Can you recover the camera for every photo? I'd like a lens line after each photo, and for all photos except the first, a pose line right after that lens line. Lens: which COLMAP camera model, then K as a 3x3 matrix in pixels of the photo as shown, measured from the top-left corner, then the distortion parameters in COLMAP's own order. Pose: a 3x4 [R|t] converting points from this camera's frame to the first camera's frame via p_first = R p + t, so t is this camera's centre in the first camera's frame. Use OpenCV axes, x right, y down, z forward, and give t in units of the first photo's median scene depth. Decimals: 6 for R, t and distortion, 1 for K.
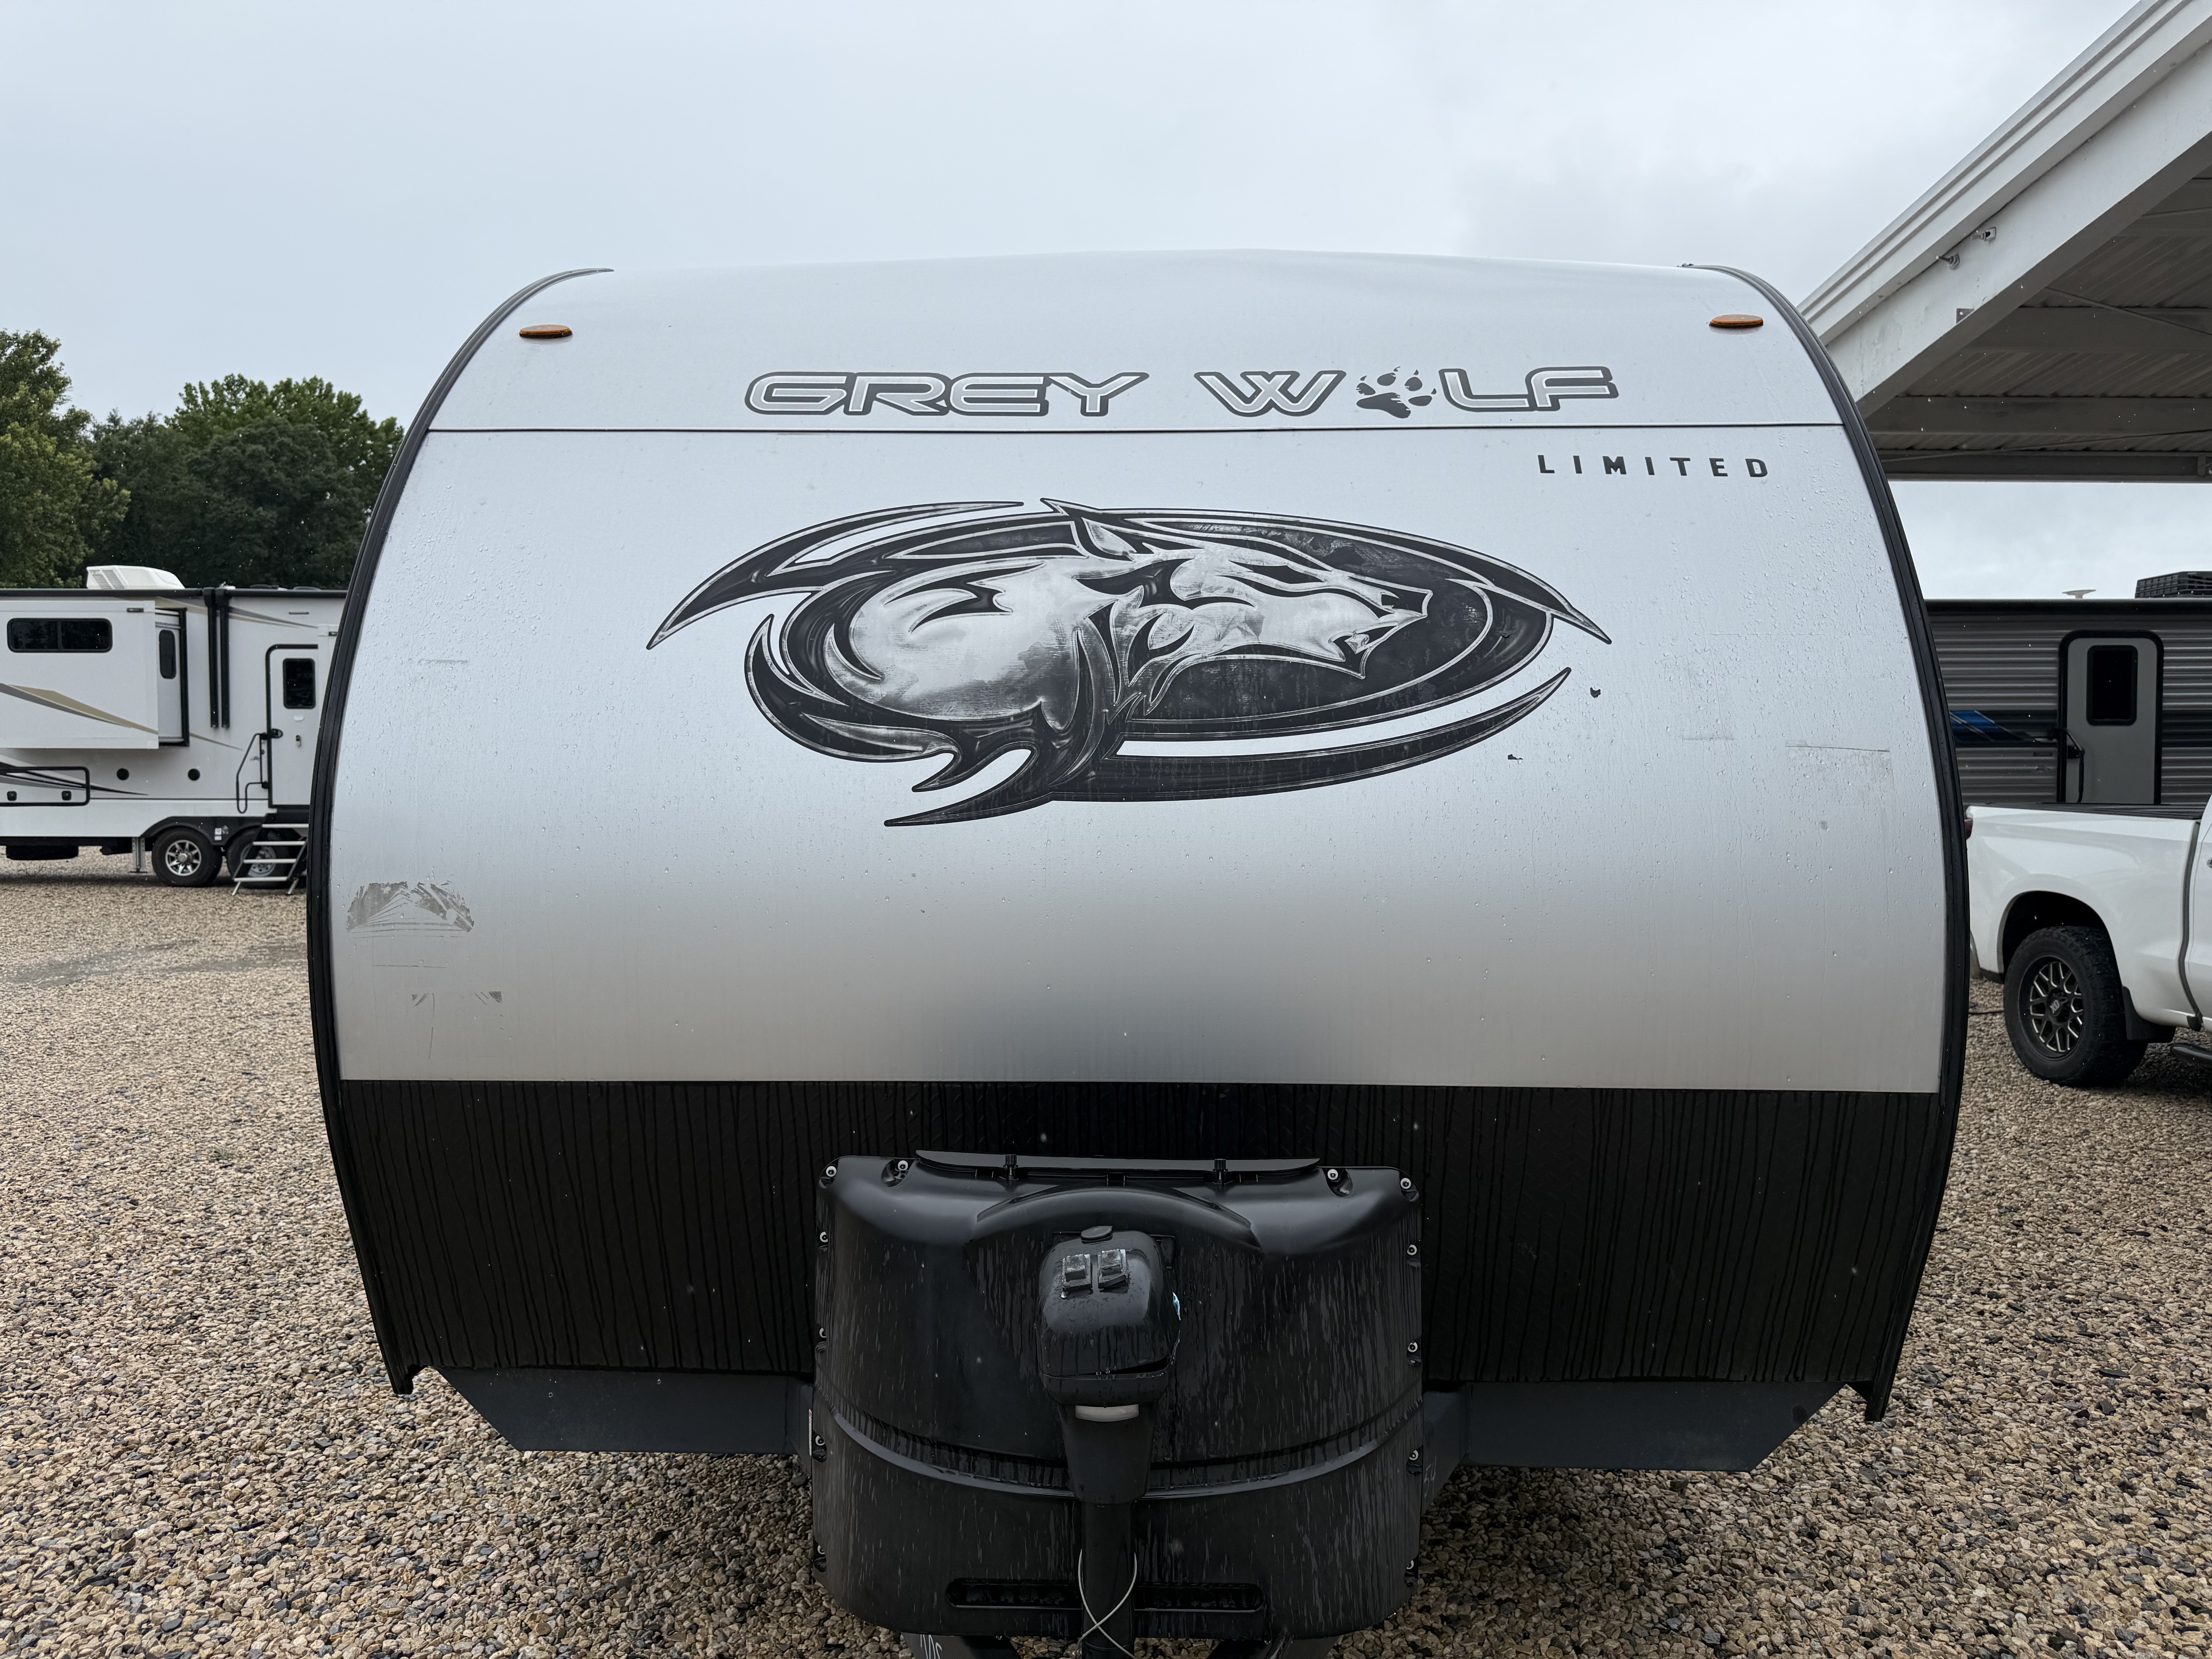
lens RADIAL K [[1537.8, 0, 1106.0], [0, 1537.8, 829.5], [0, 0, 1]] dist [0.131018, -0.182866]
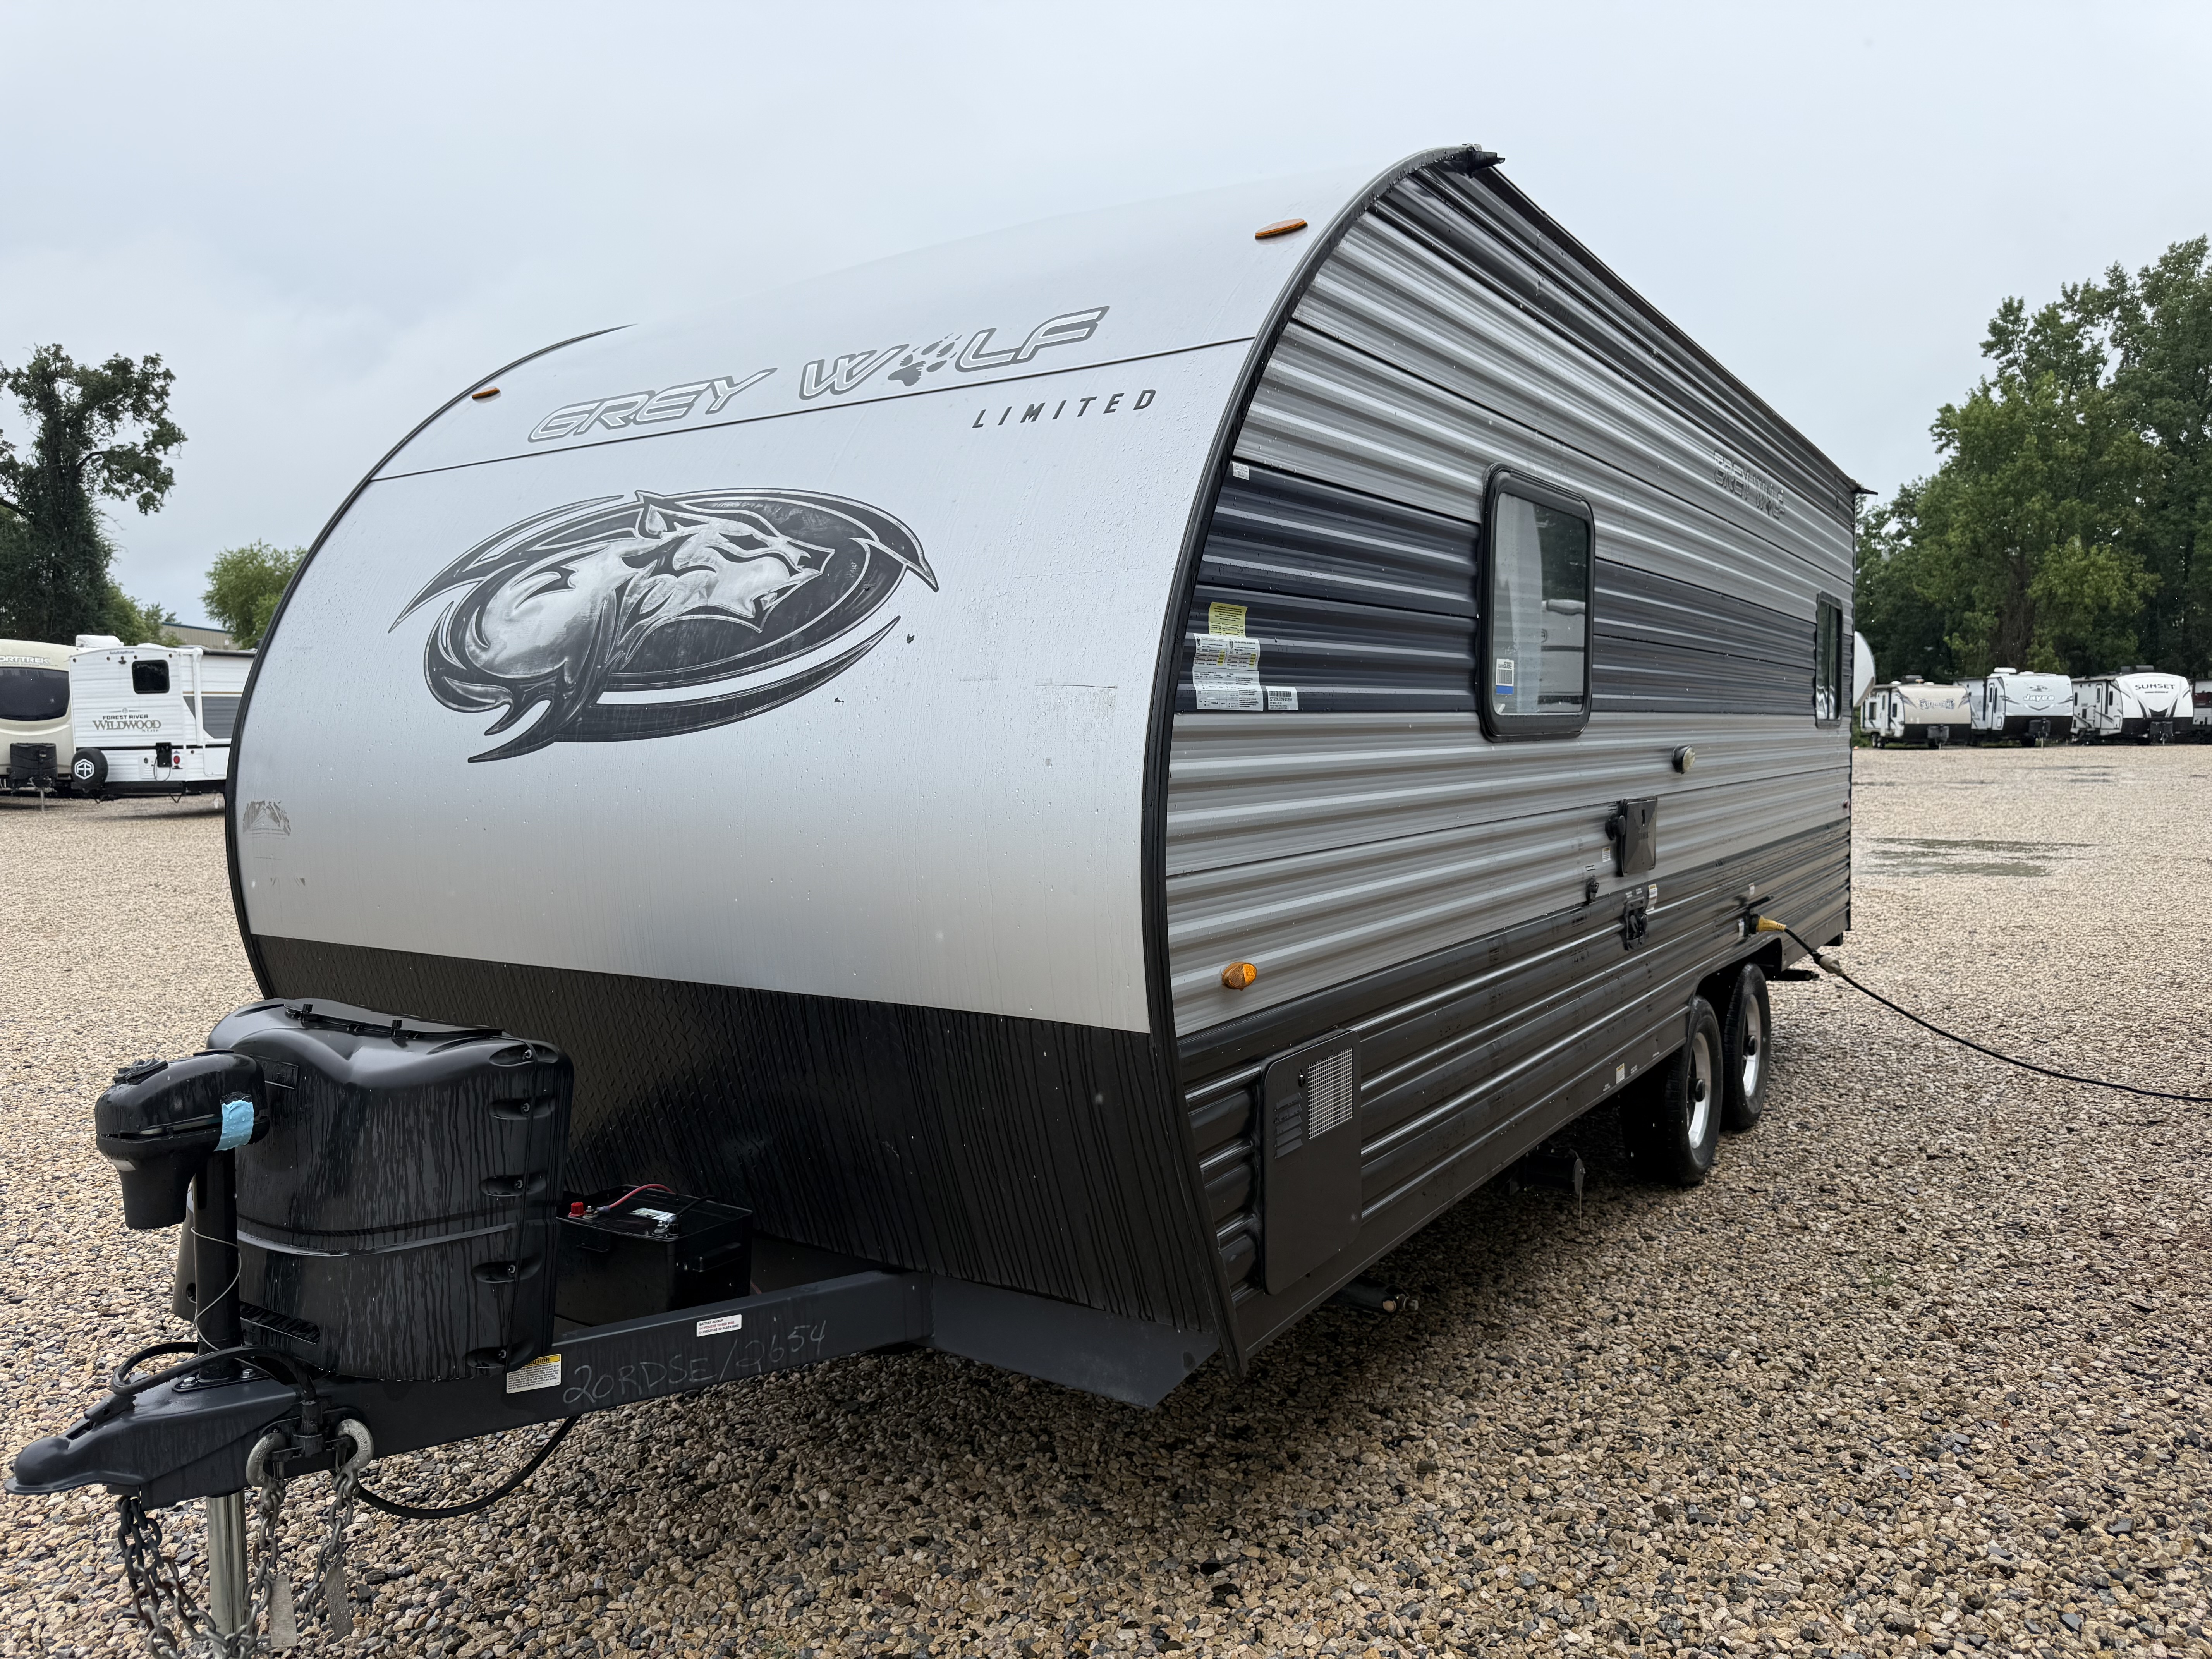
lens RADIAL K [[1537.8, 0, 1106.0], [0, 1537.8, 829.5], [0, 0, 1]] dist [0.131018, -0.182866]
pose [[0.857416, 0.020758, -0.514205, 0.962901], [-0.003120, 0.999377, 0.035142, 0.006335], [0.514614, -0.028528, 0.856947, 0.148199]]
